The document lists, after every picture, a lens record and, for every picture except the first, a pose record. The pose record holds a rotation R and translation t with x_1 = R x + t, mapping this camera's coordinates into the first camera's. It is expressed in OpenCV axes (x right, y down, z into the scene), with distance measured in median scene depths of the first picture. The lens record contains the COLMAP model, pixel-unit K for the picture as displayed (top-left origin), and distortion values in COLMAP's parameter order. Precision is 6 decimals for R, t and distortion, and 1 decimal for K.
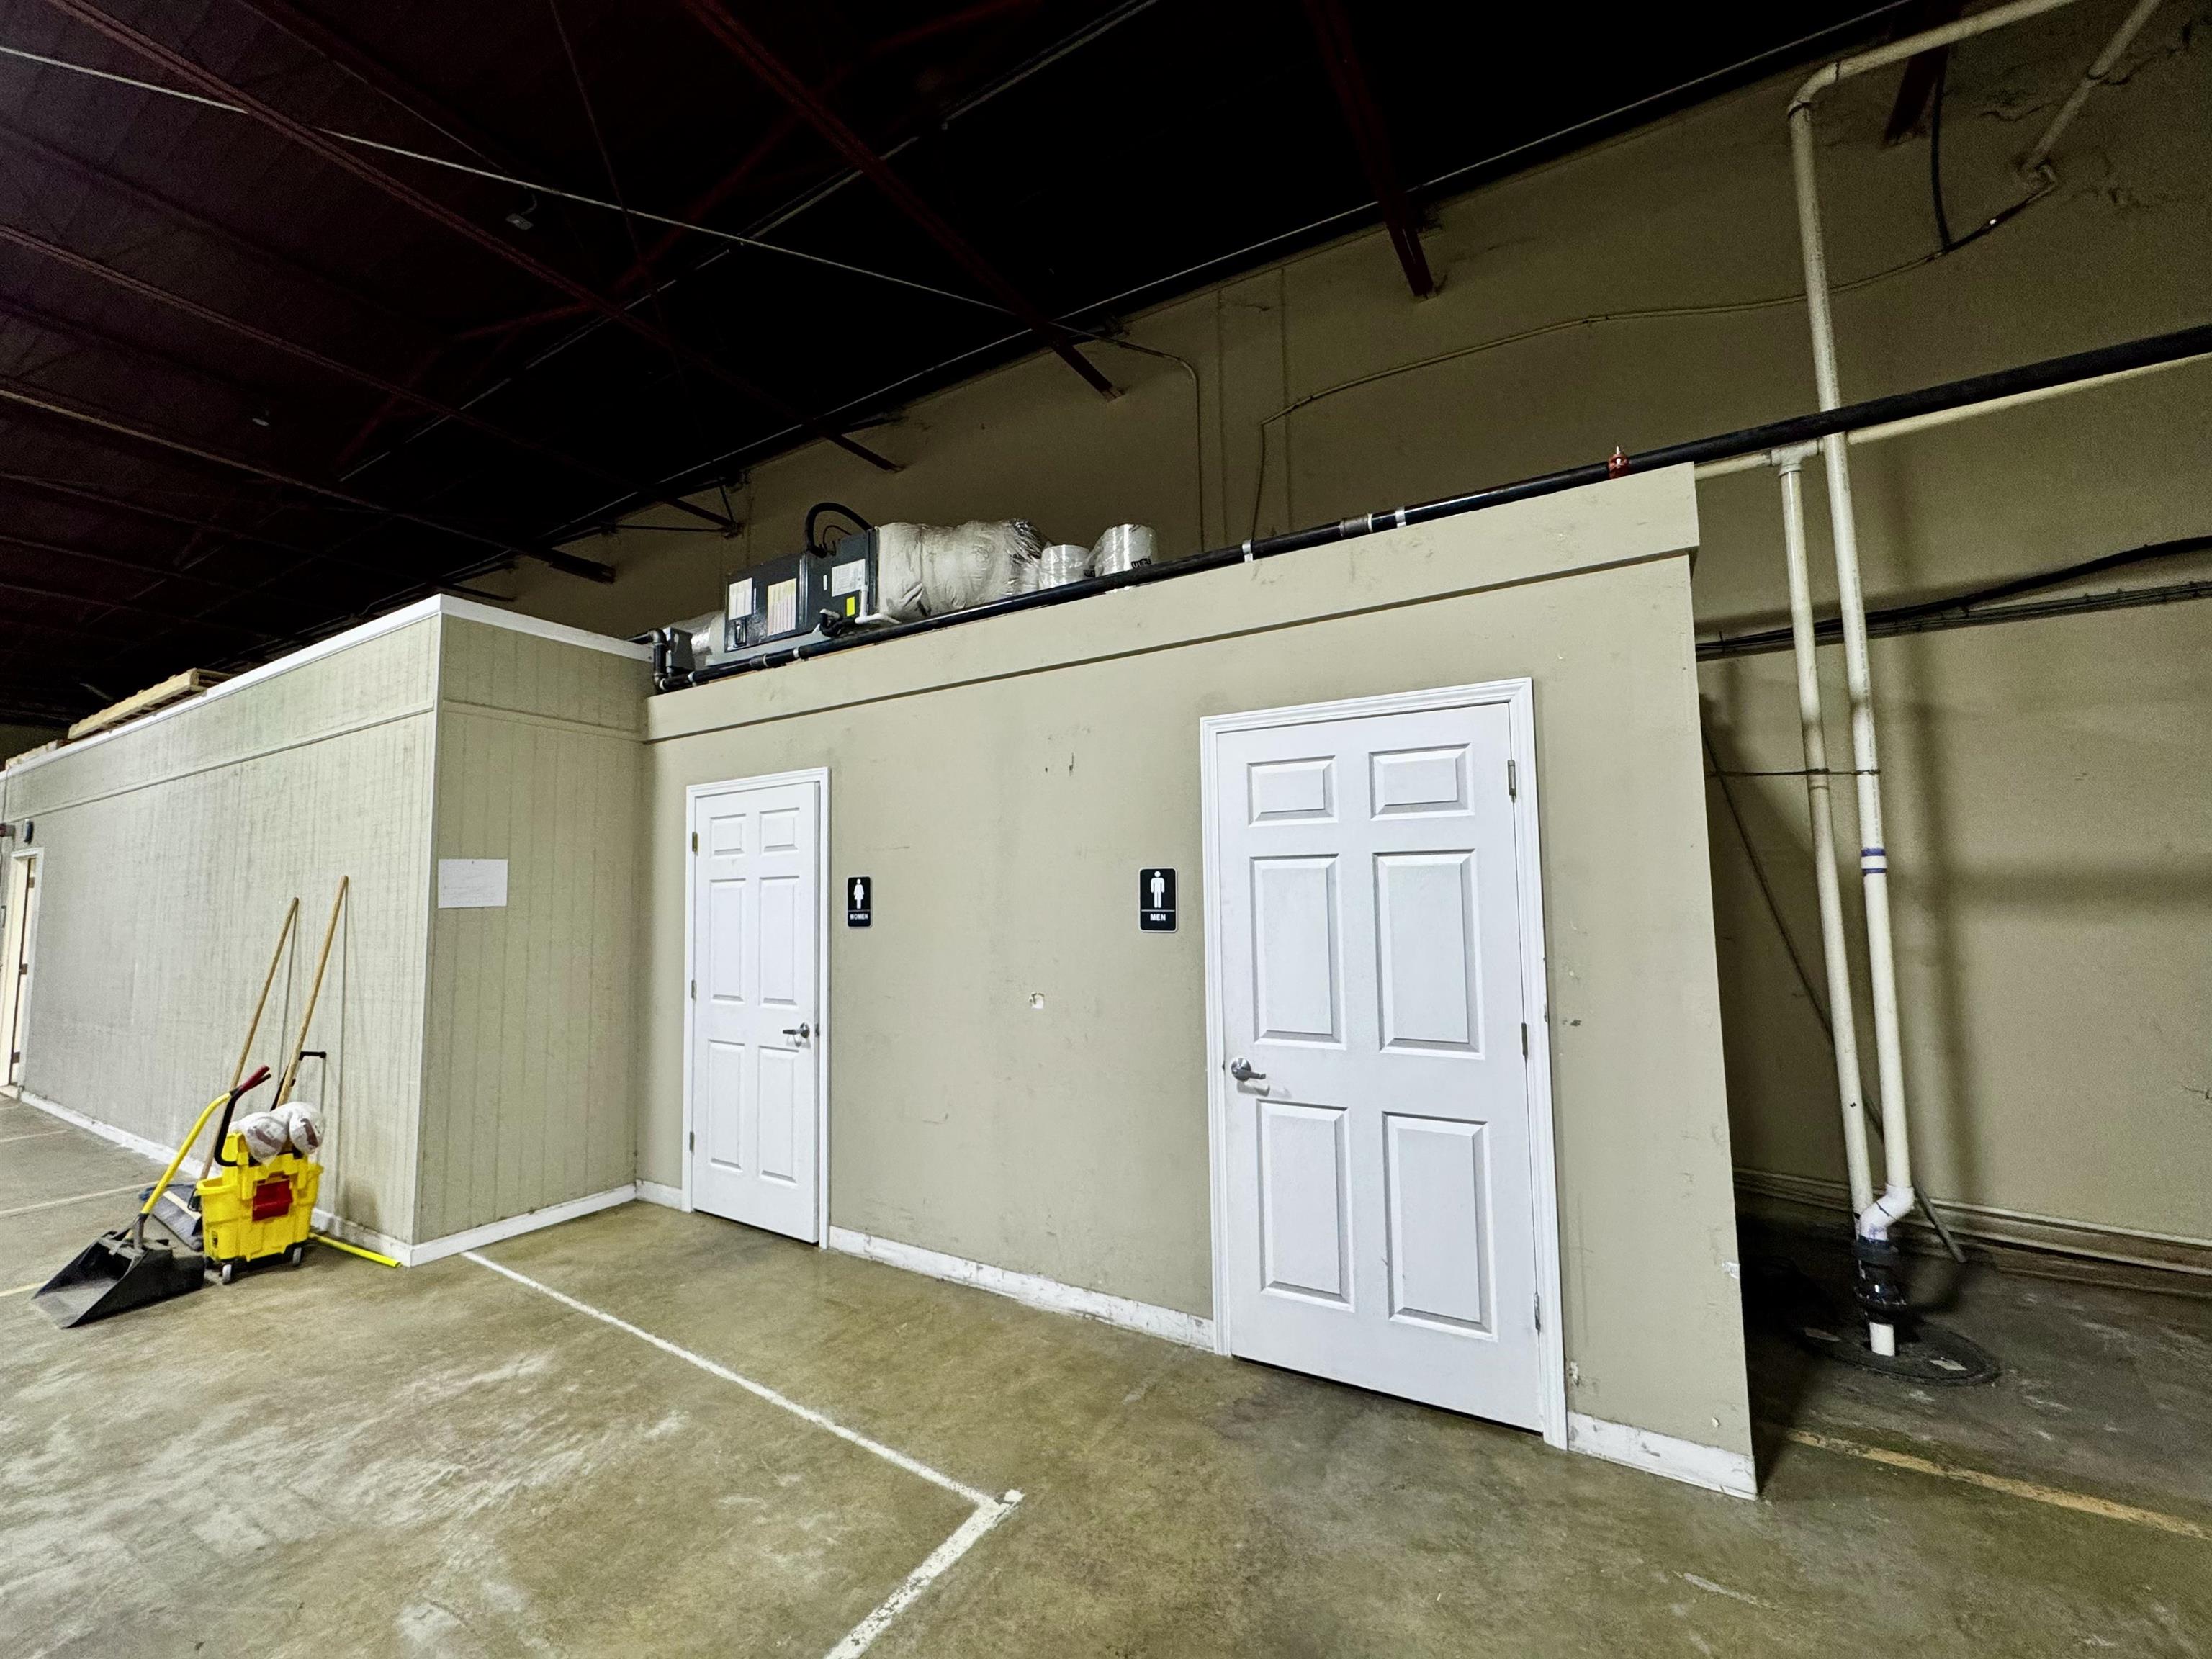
lens RADIAL K [[884.9, 0, 1107.8], [0, 884.9, 825.4], [0, 0, 1]] dist [-0.001686, 0.000397]
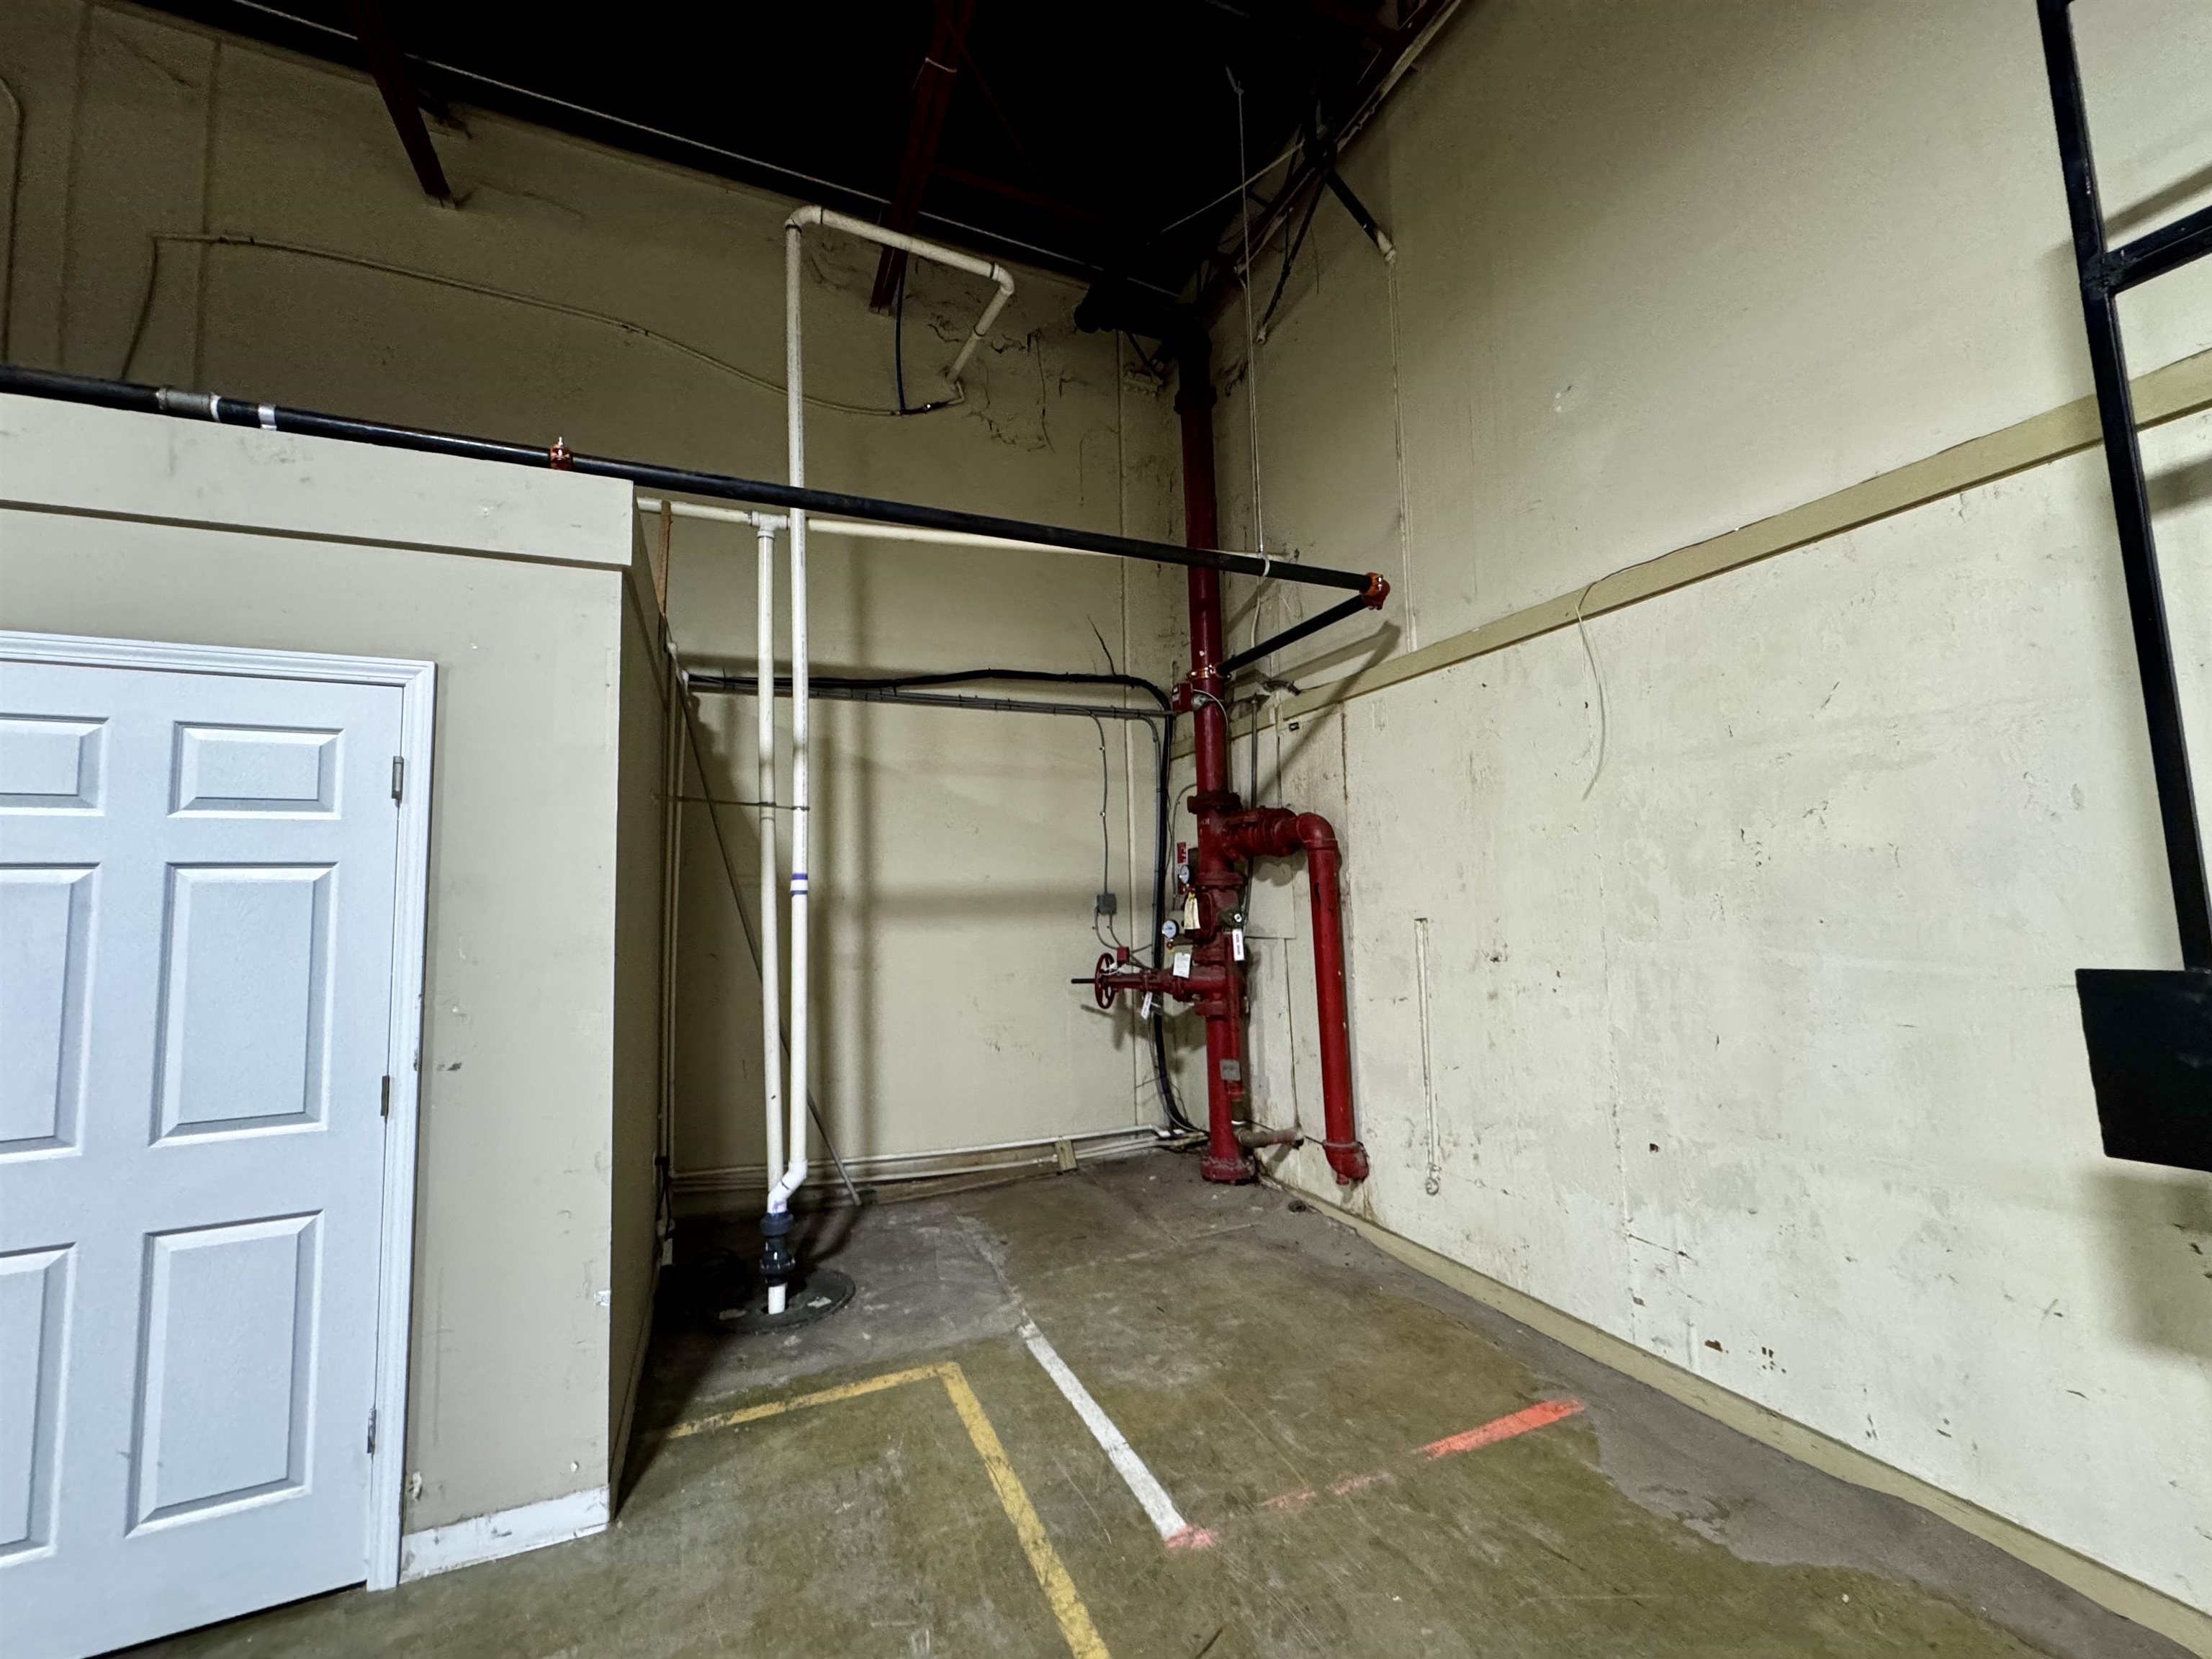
lens RADIAL K [[884.9, 0, 1107.8], [0, 884.9, 825.4], [0, 0, 1]] dist [-0.001686, 0.000397]
pose [[0.587225, 0.066182, 0.806714, 0.159198], [-0.049886, 0.997716, -0.045539, -0.004179], [-0.807885, -0.013502, 0.589185, -0.020023]]
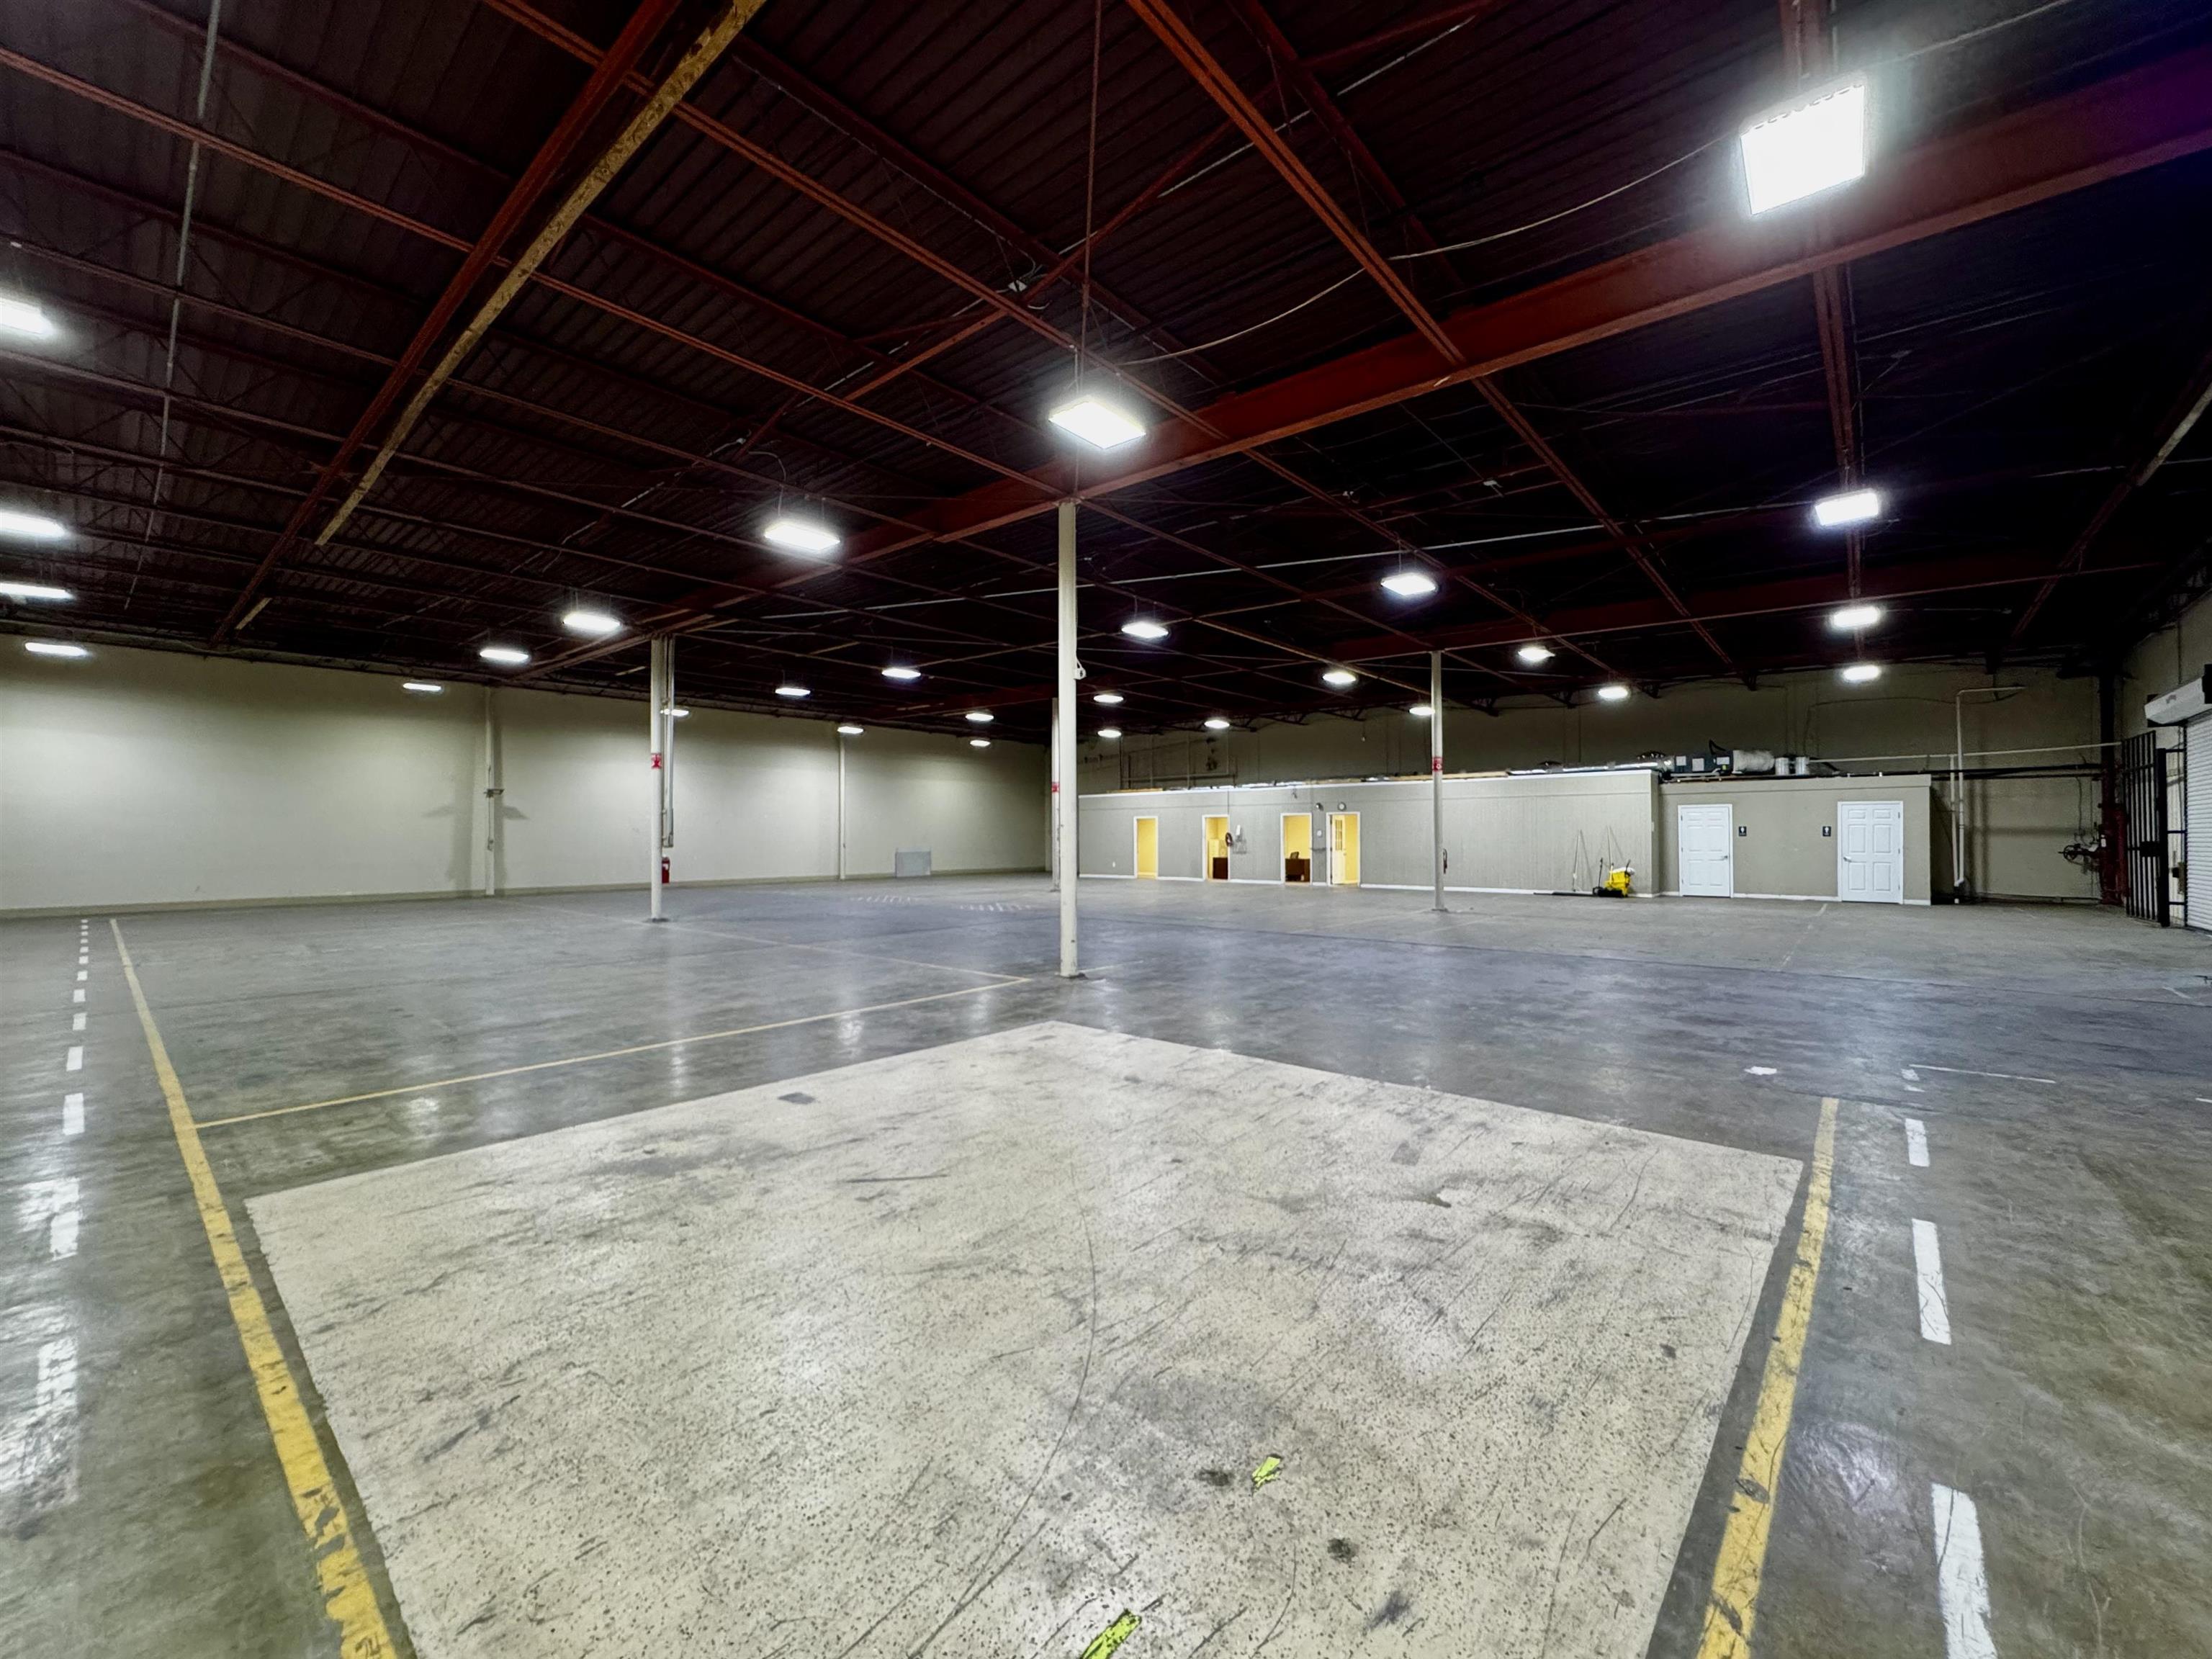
lens RADIAL K [[884.9, 0, 1107.8], [0, 884.9, 825.4], [0, 0, 1]] dist [-0.001686, 0.000397]
pose [[0.984516, 0.009806, -0.175021, -4.010709], [0.004824, 0.996540, 0.082970, -0.522546], [0.175230, -0.082529, 0.981062, -6.229784]]
